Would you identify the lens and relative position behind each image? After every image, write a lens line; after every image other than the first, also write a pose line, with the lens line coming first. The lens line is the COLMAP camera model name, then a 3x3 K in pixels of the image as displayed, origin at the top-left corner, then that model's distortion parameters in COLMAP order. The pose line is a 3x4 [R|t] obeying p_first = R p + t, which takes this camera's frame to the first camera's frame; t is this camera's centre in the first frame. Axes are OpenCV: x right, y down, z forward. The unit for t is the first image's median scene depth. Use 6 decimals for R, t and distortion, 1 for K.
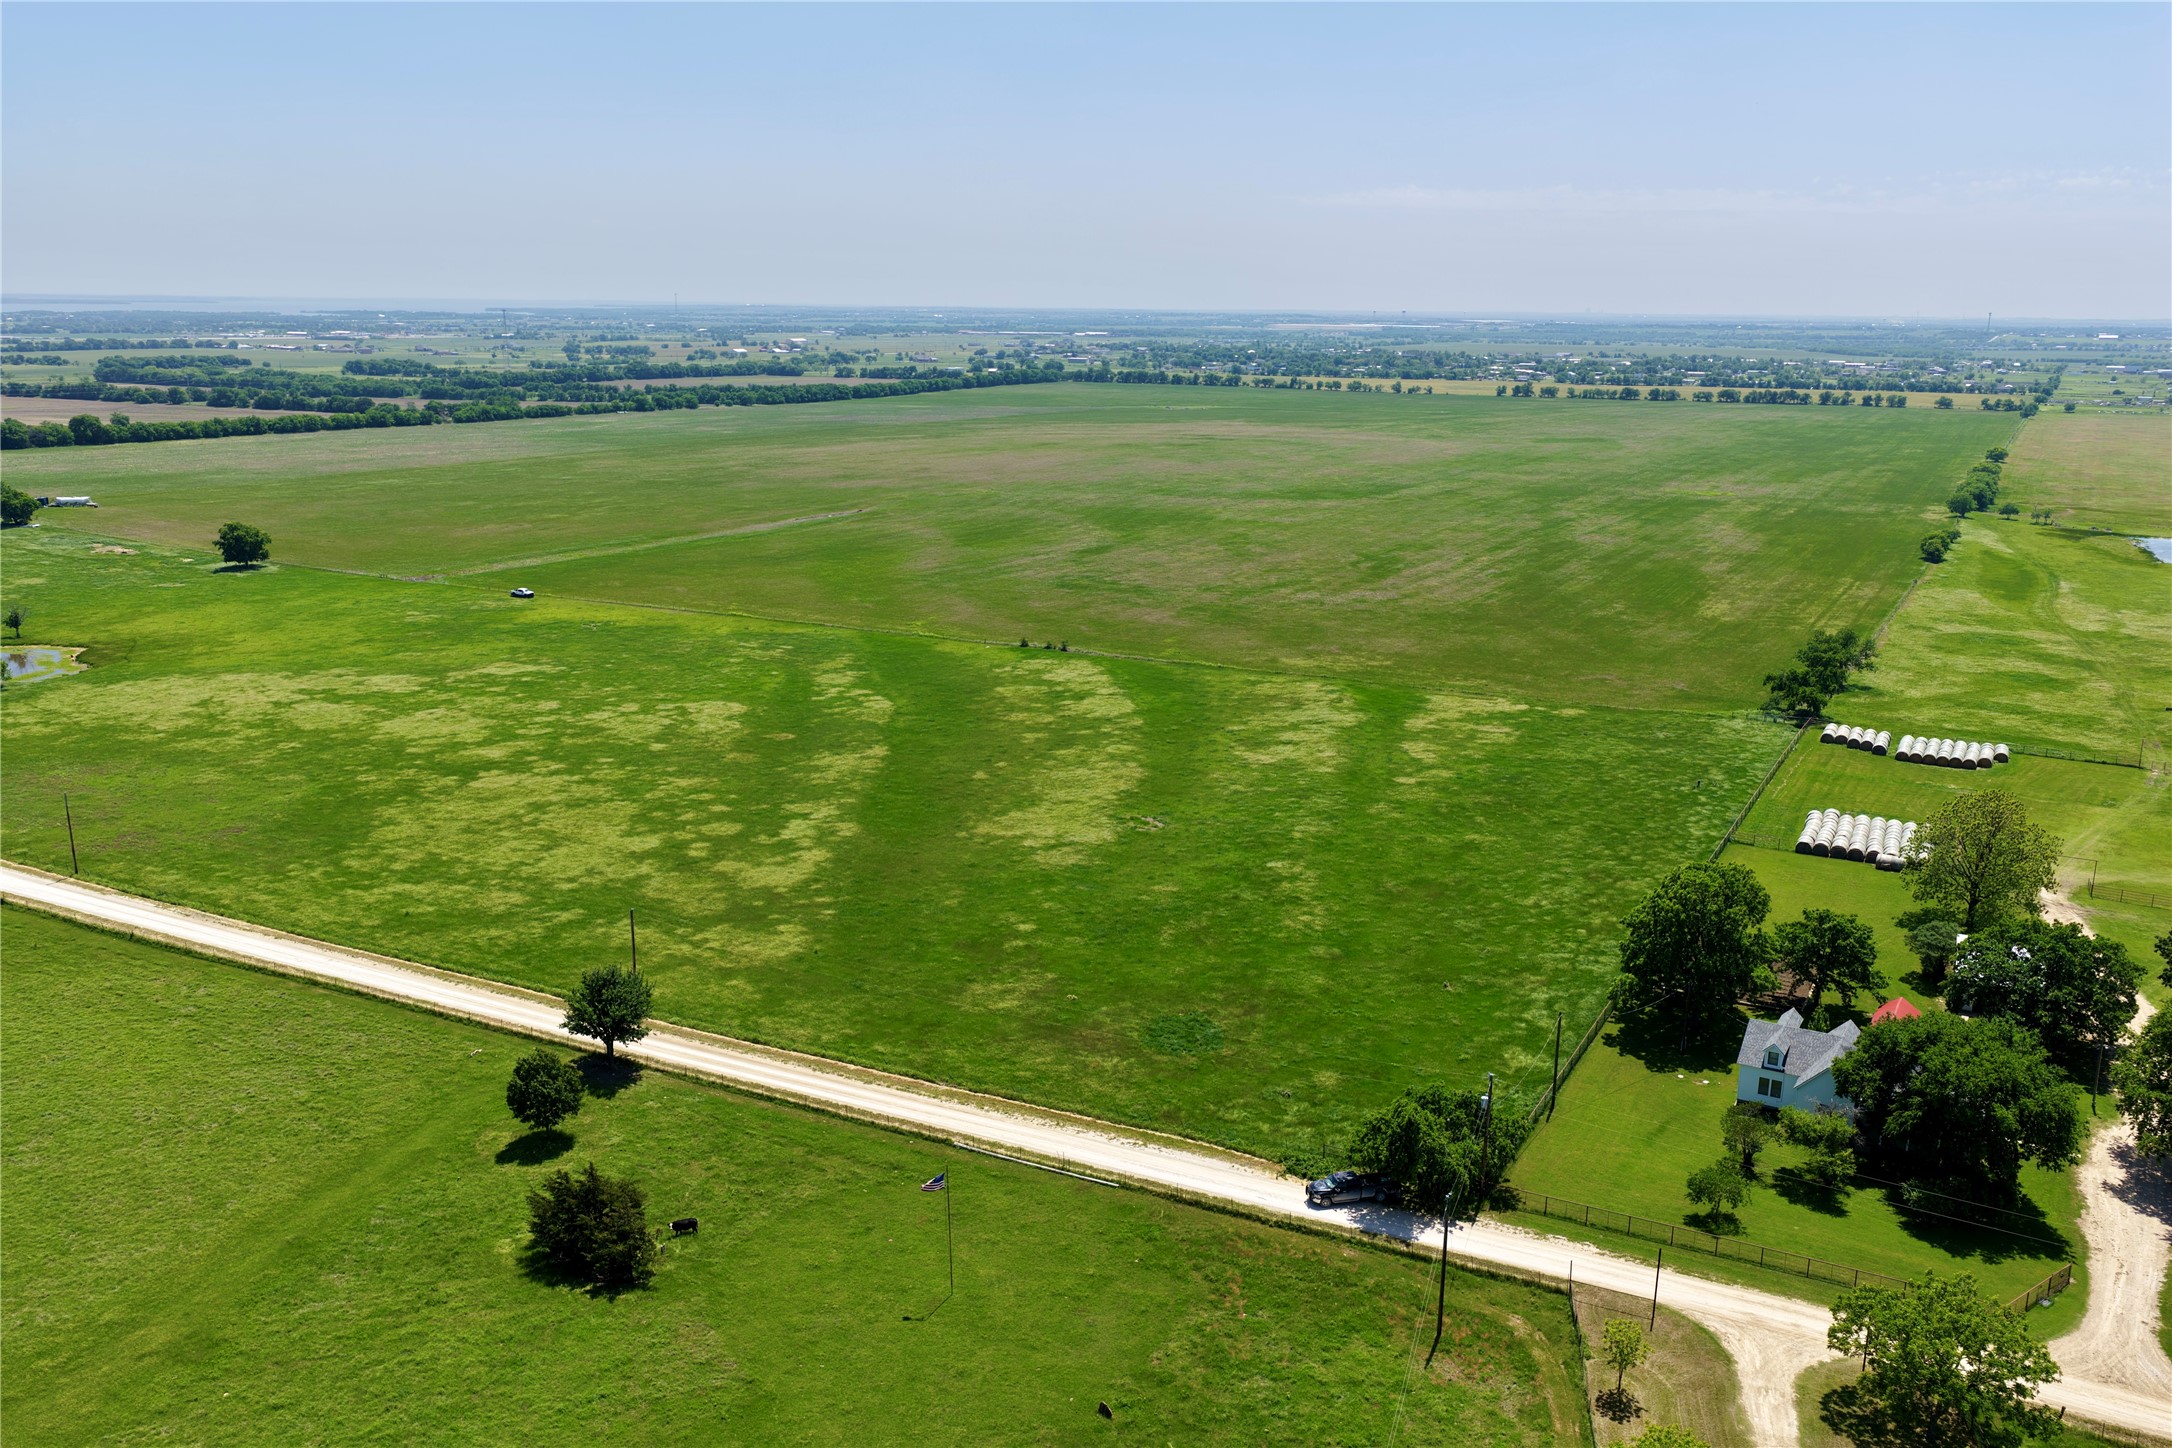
lens RADIAL K [[1796.7, 0, 1086.0], [0, 1796.7, 724.0], [0, 0, 1]] dist [-0.014766, 0.043149]
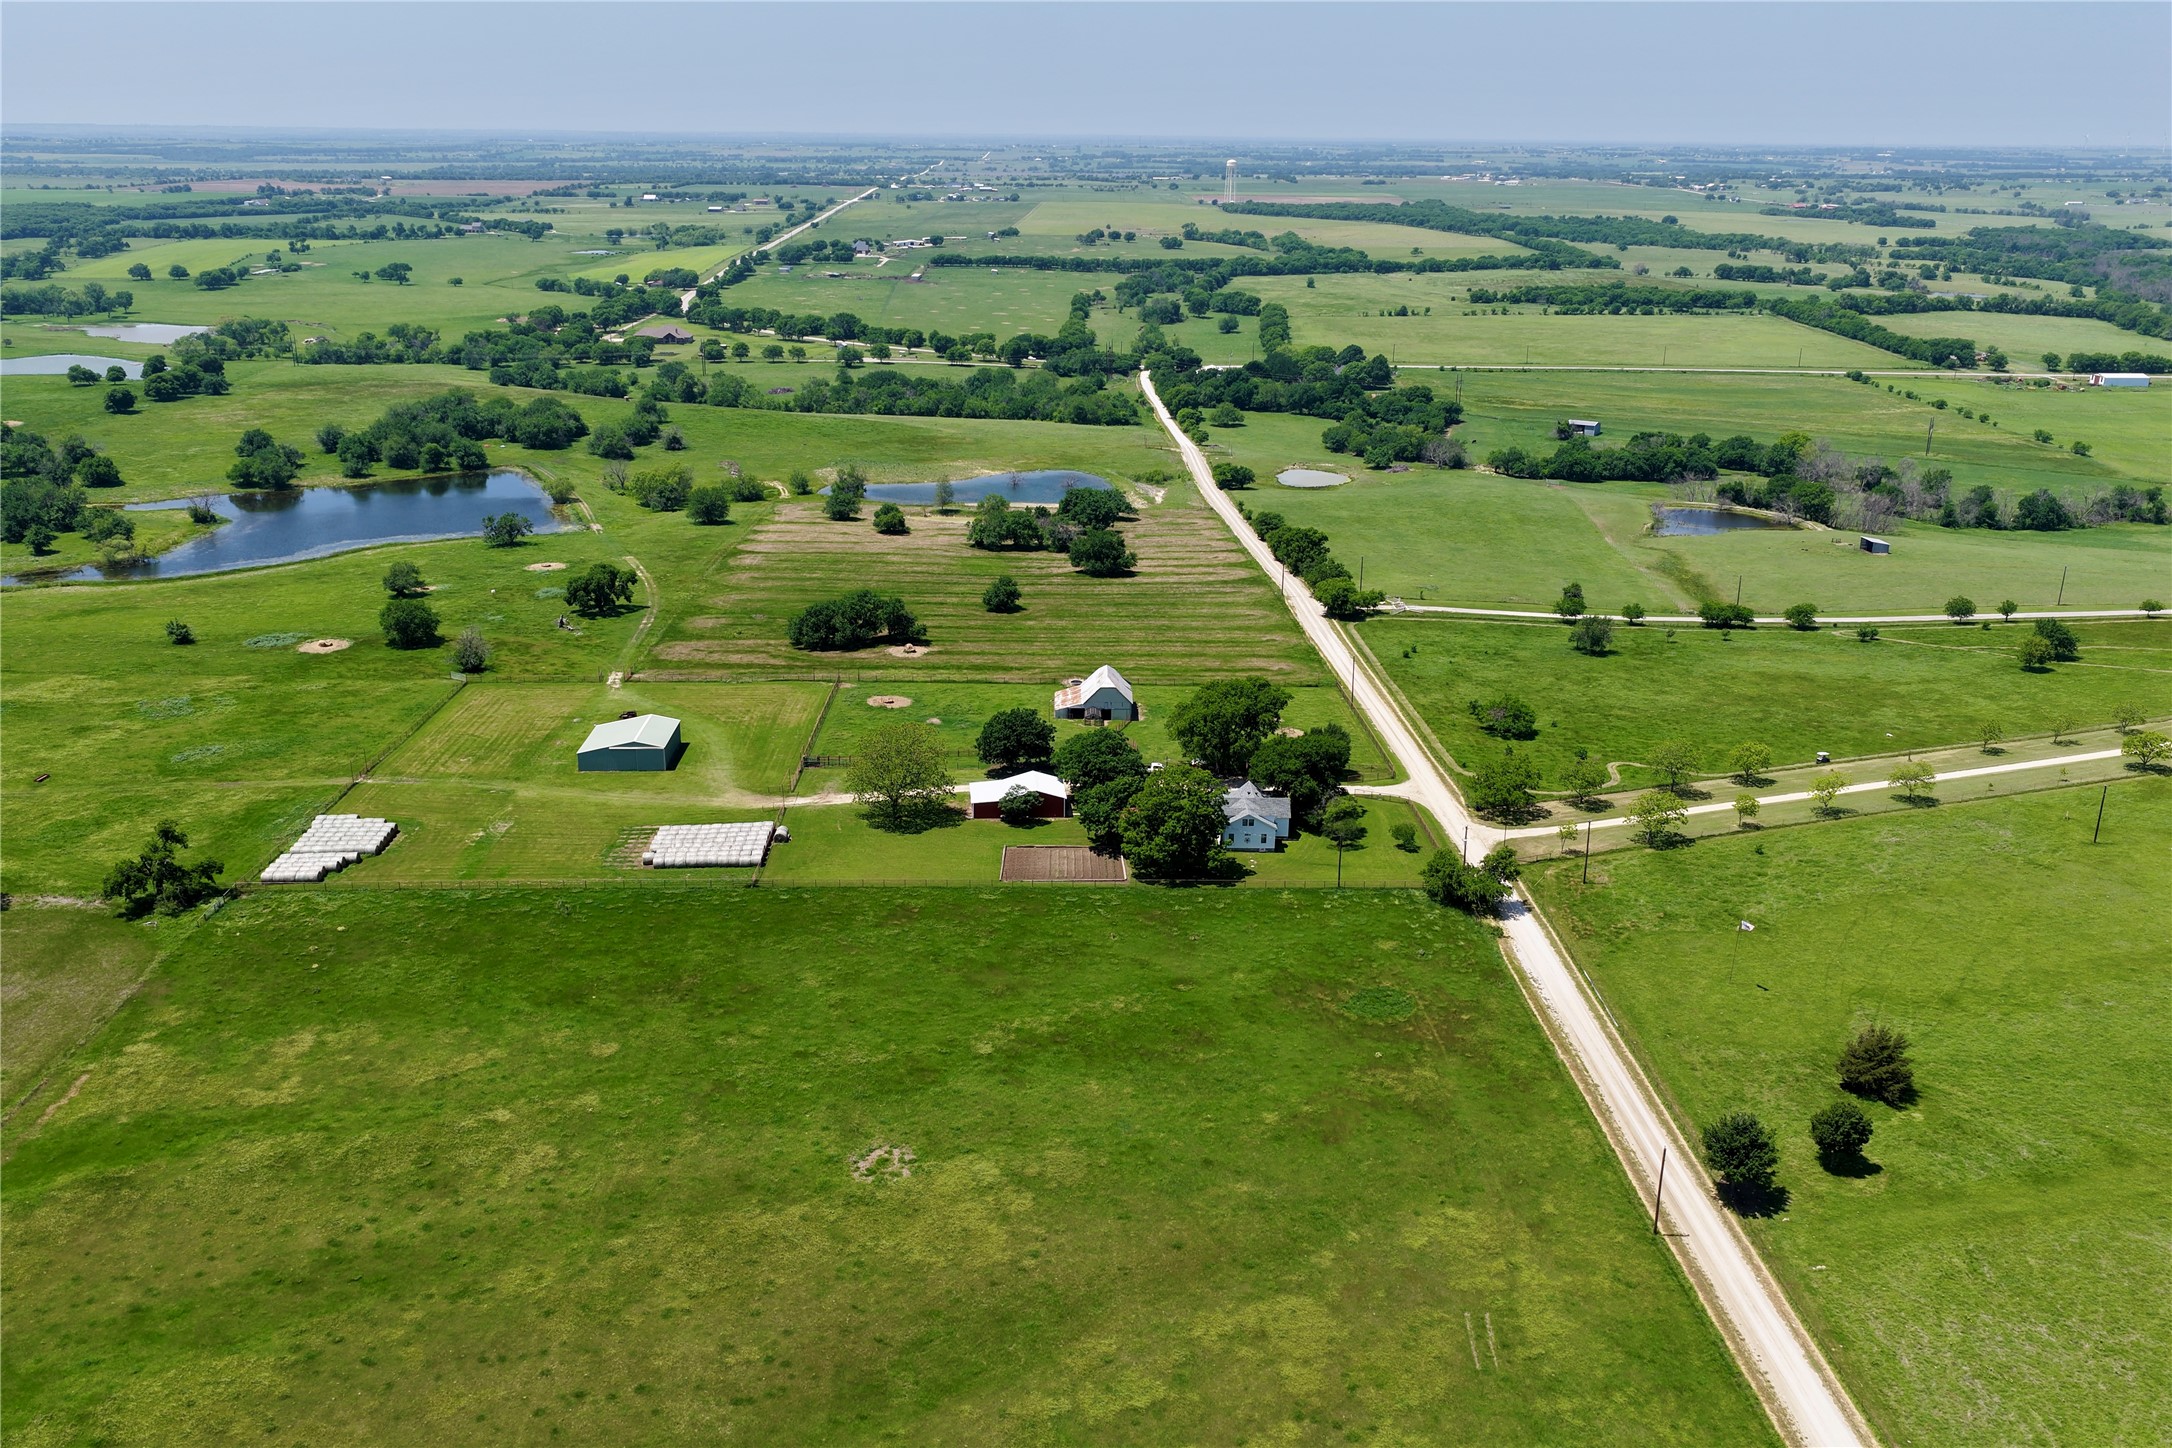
lens RADIAL K [[1796.7, 0, 1086.0], [0, 1796.7, 724.0], [0, 0, 1]] dist [-0.014766, 0.043149]
pose [[-0.519452, -0.281476, 0.806809, -0.601226], [0.177635, 0.887991, 0.424167, -0.439146], [-0.835832, 0.363652, -0.411269, 1.139180]]
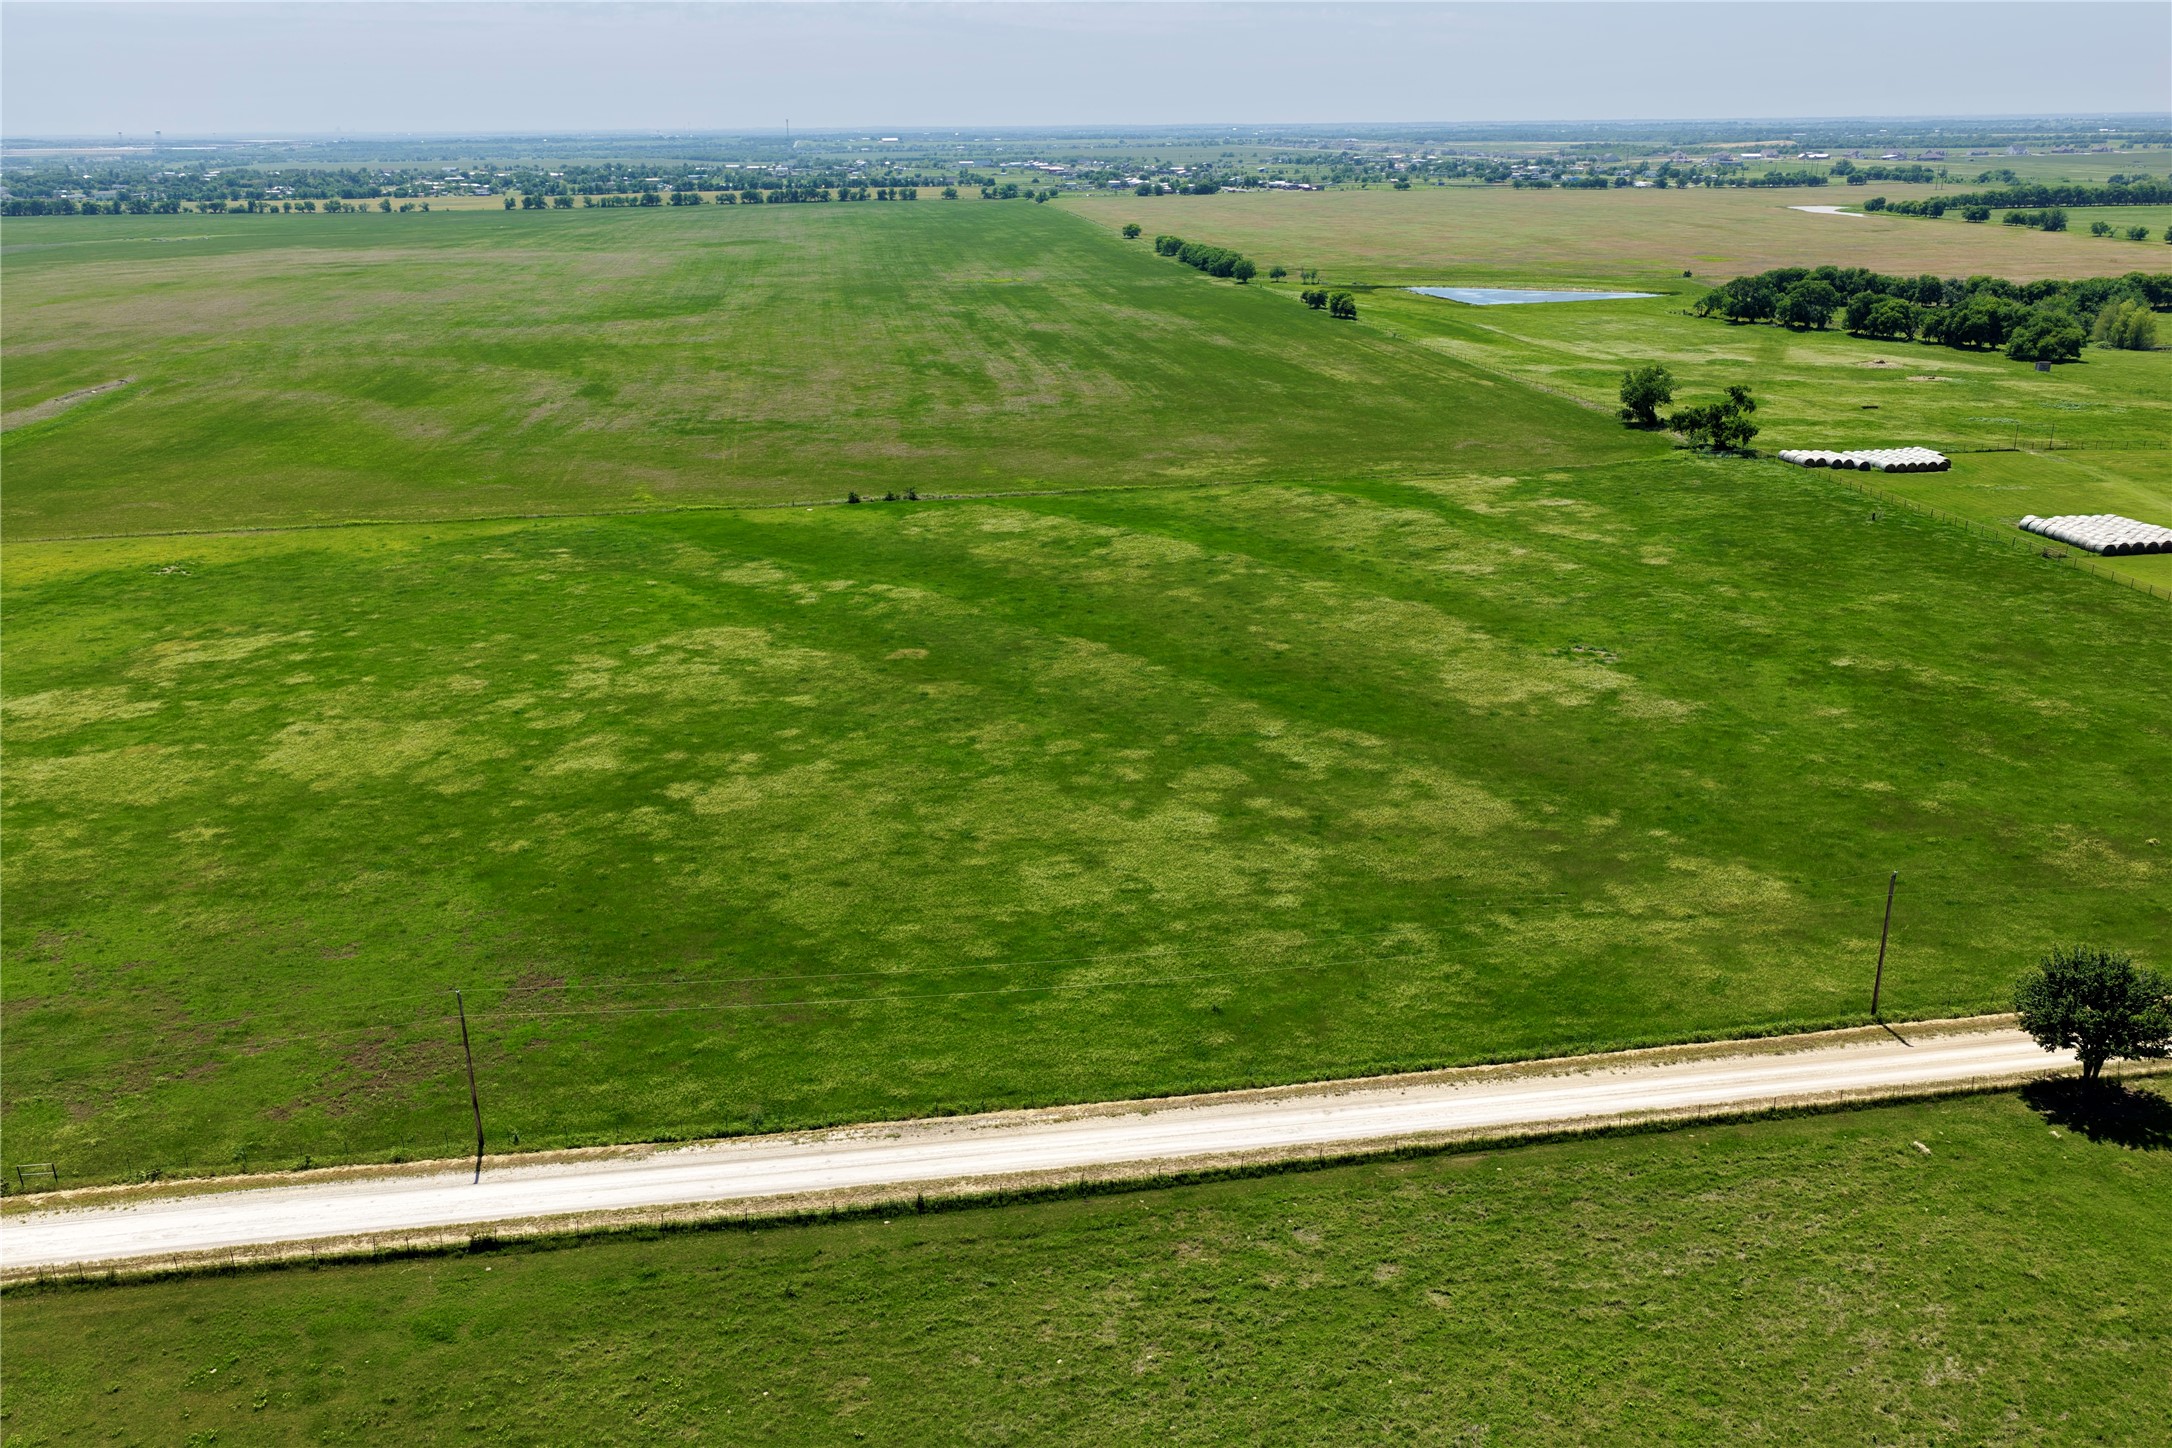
lens RADIAL K [[1796.7, 0, 1086.0], [0, 1796.7, 724.0], [0, 0, 1]] dist [-0.014766, 0.043149]
pose [[0.797222, -0.210365, 0.565847, -0.600139], [0.156125, 0.977279, 0.143357, -0.065395], [-0.583148, -0.025944, 0.811952, 0.443918]]
